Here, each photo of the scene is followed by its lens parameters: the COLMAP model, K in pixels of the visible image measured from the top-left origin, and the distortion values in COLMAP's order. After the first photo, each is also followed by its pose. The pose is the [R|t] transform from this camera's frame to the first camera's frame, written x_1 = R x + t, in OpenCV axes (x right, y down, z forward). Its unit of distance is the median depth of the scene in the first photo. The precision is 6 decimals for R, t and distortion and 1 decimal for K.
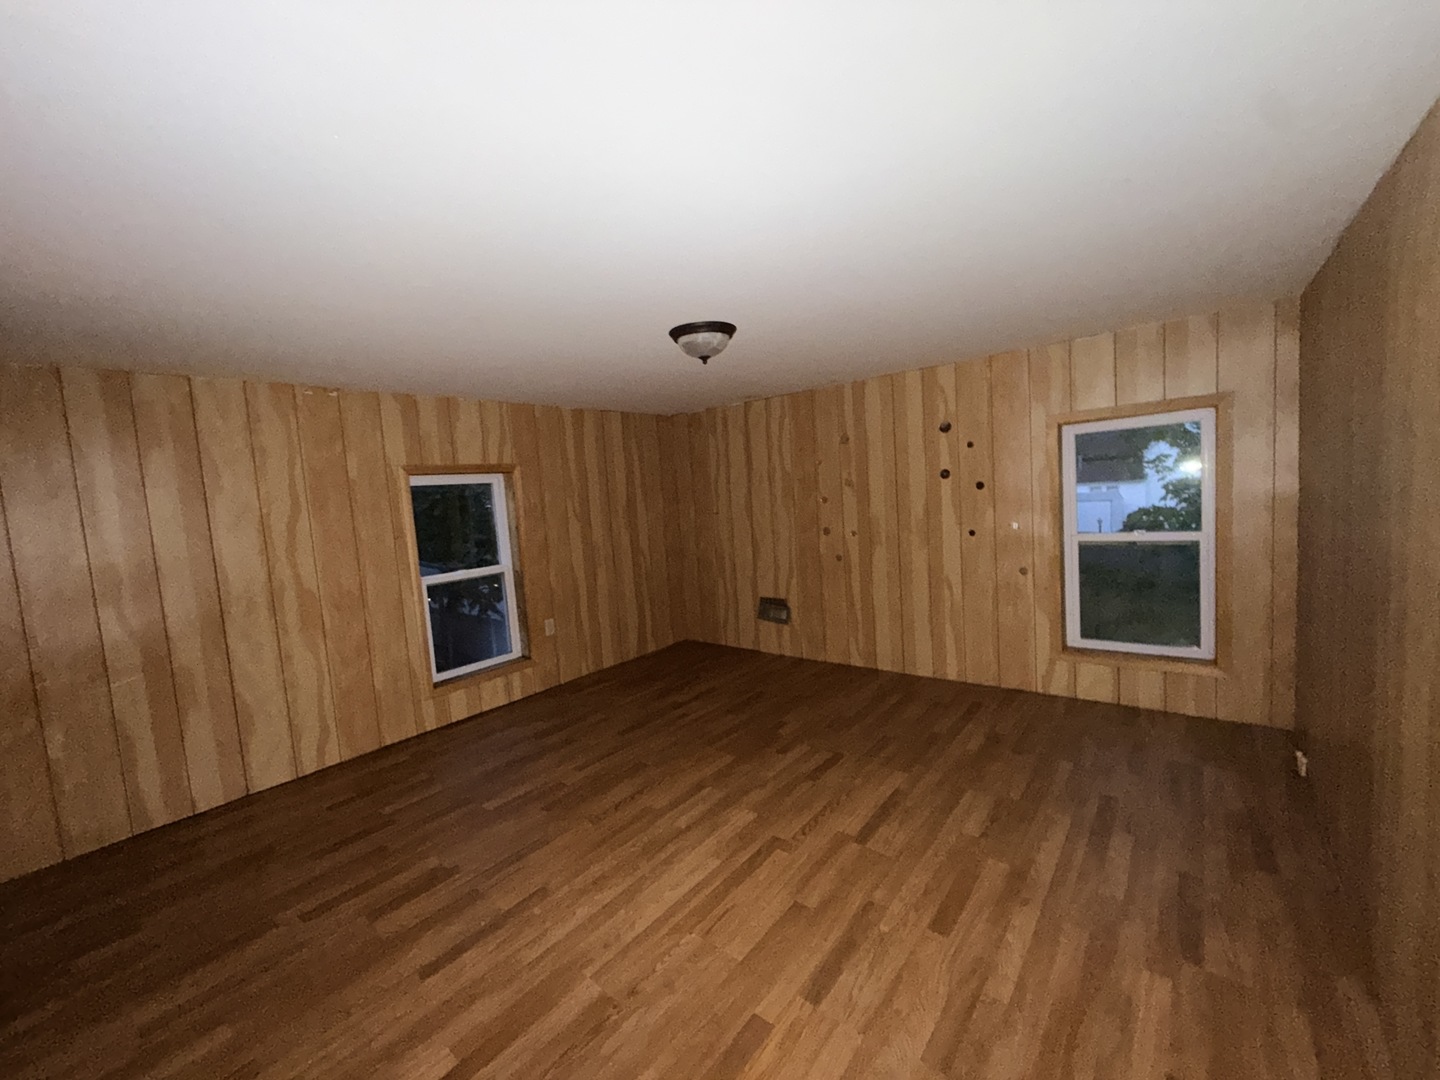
lens RADIAL K [[574.5, 0, 709.2], [0, 574.5, 537.6], [0, 0, 1]] dist [0.000485, 0.000211]
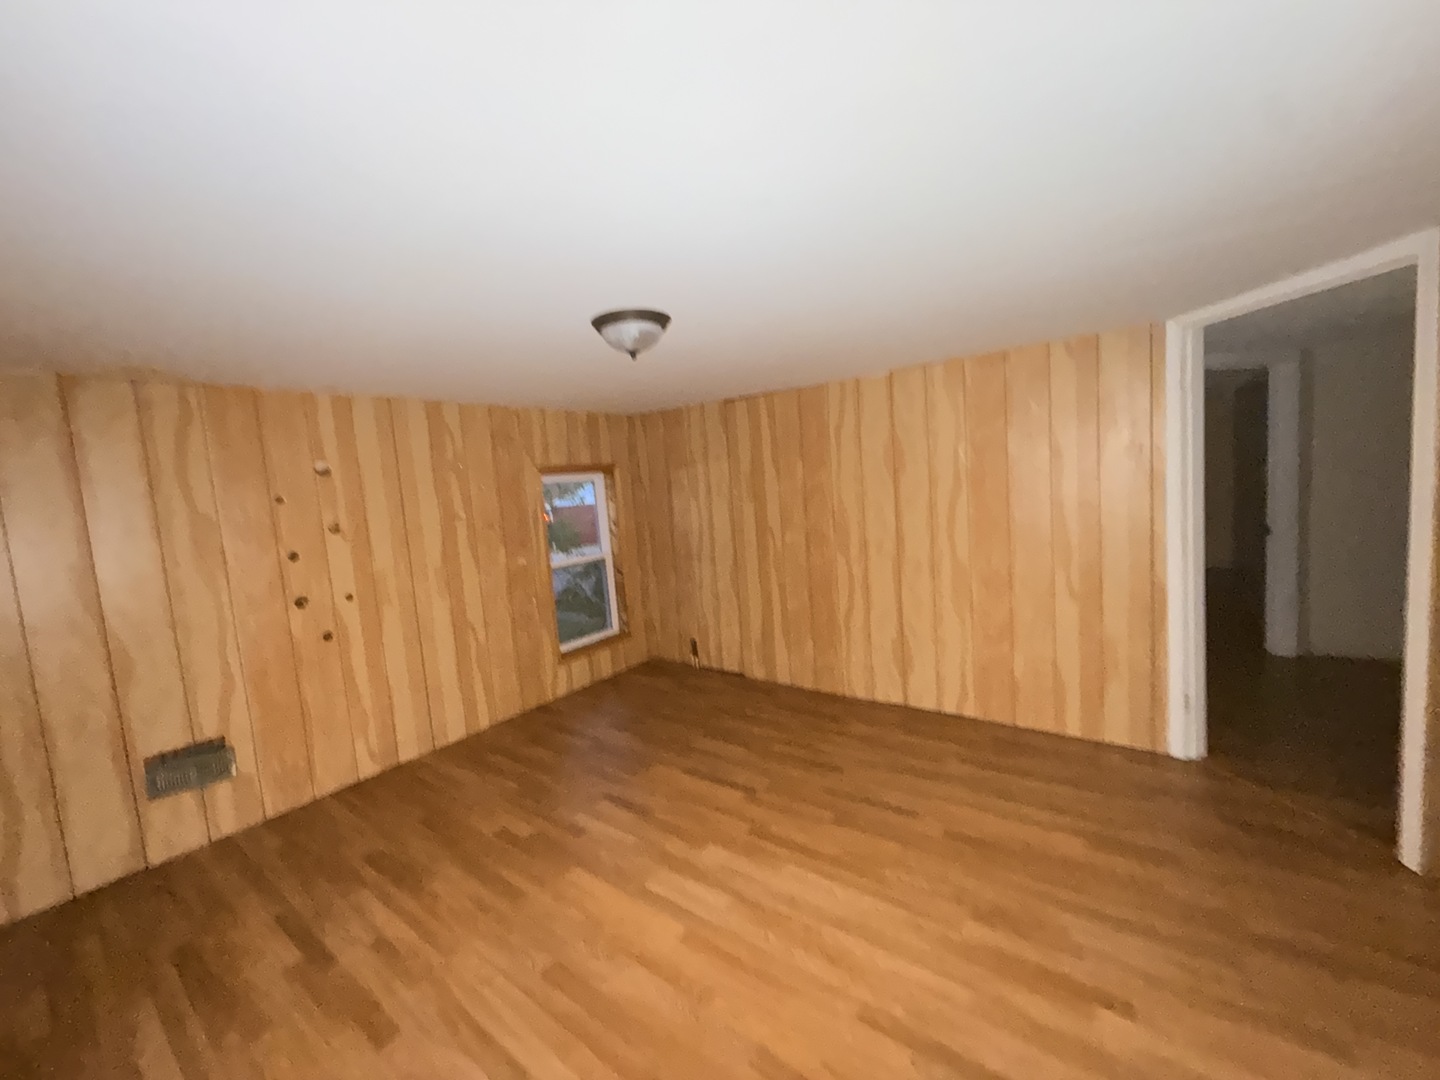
lens RADIAL K [[574.5, 0, 709.2], [0, 574.5, 537.6], [0, 0, 1]] dist [0.000485, 0.000211]
pose [[-0.039981, -0.012230, 0.999126, -0.704018], [0.157353, 0.987371, 0.018383, -0.032905], [-0.986733, 0.157951, -0.037552, 0.778080]]
